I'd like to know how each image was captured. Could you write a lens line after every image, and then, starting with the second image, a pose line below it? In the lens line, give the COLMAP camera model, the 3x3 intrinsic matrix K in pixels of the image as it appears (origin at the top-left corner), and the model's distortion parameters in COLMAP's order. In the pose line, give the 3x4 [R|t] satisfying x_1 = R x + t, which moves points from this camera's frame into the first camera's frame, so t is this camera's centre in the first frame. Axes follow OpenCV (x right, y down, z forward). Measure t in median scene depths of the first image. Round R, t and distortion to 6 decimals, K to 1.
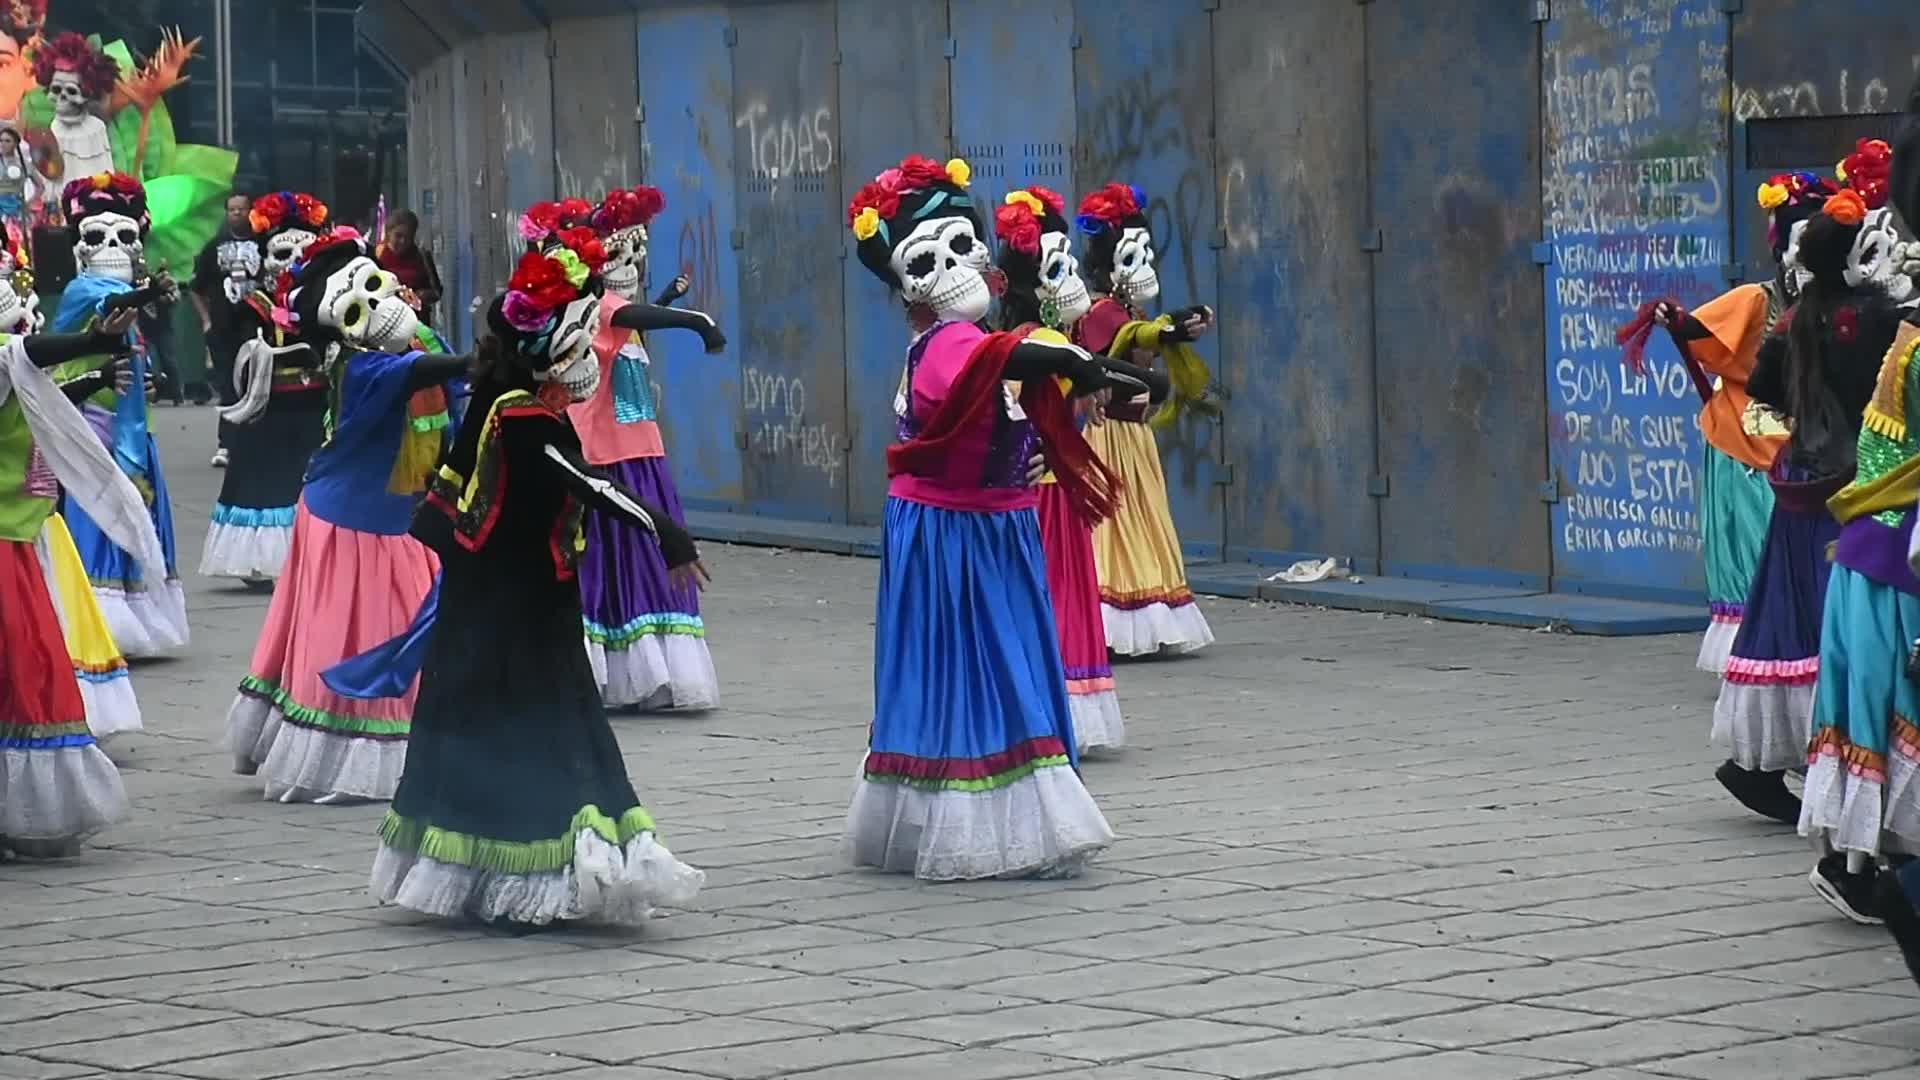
lens RADIAL K [[7369.7, 0, 970.6], [0, 7369.7, 572.2], [0, 0, 1]] dist [1.463962, 0.000000]
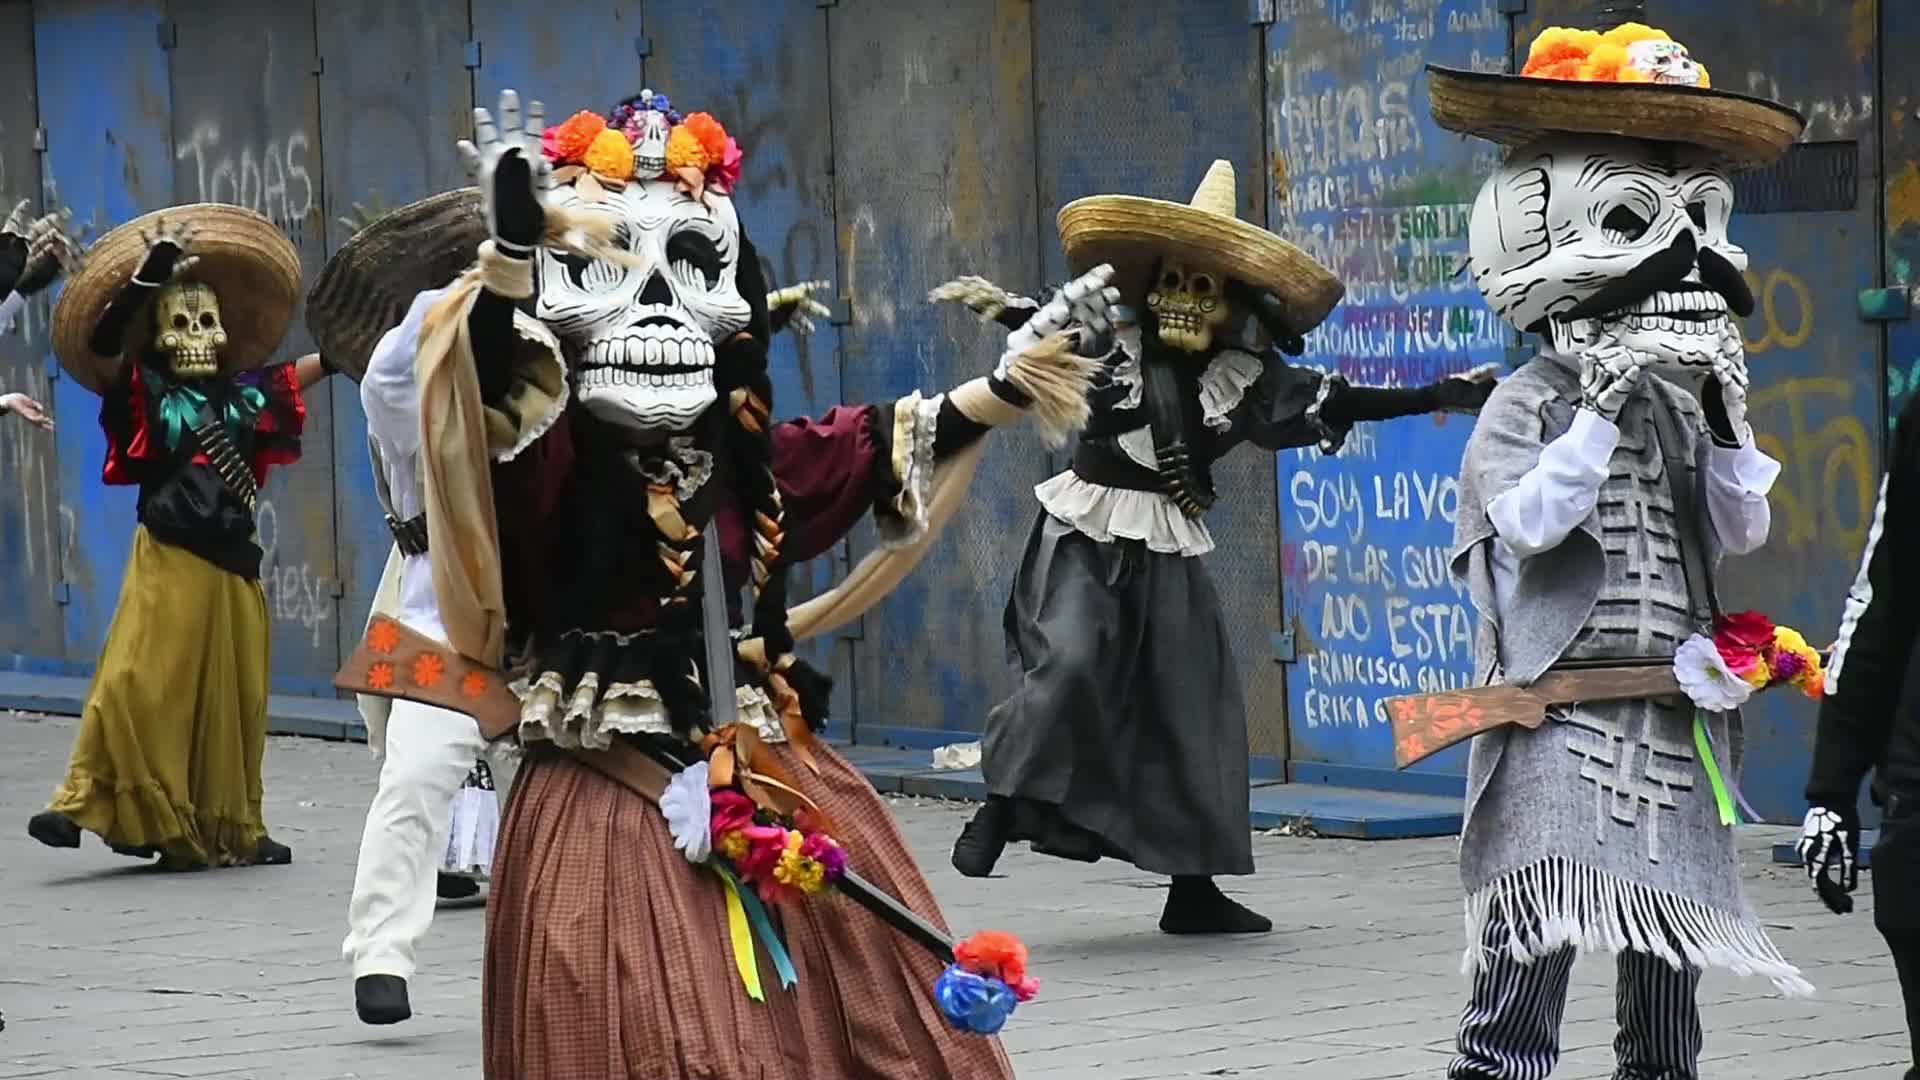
lens RADIAL K [[7369.7, 0, 1022.6], [0, 7369.7, 529.6], [0, 0, 1]] dist [1.463962, 0.000000]
pose [[0.999398, -0.006143, 0.034142, 0.026175], [0.007089, 0.999592, -0.027655, -0.002359], [-0.033958, 0.027881, 0.999034, 0.256948]]
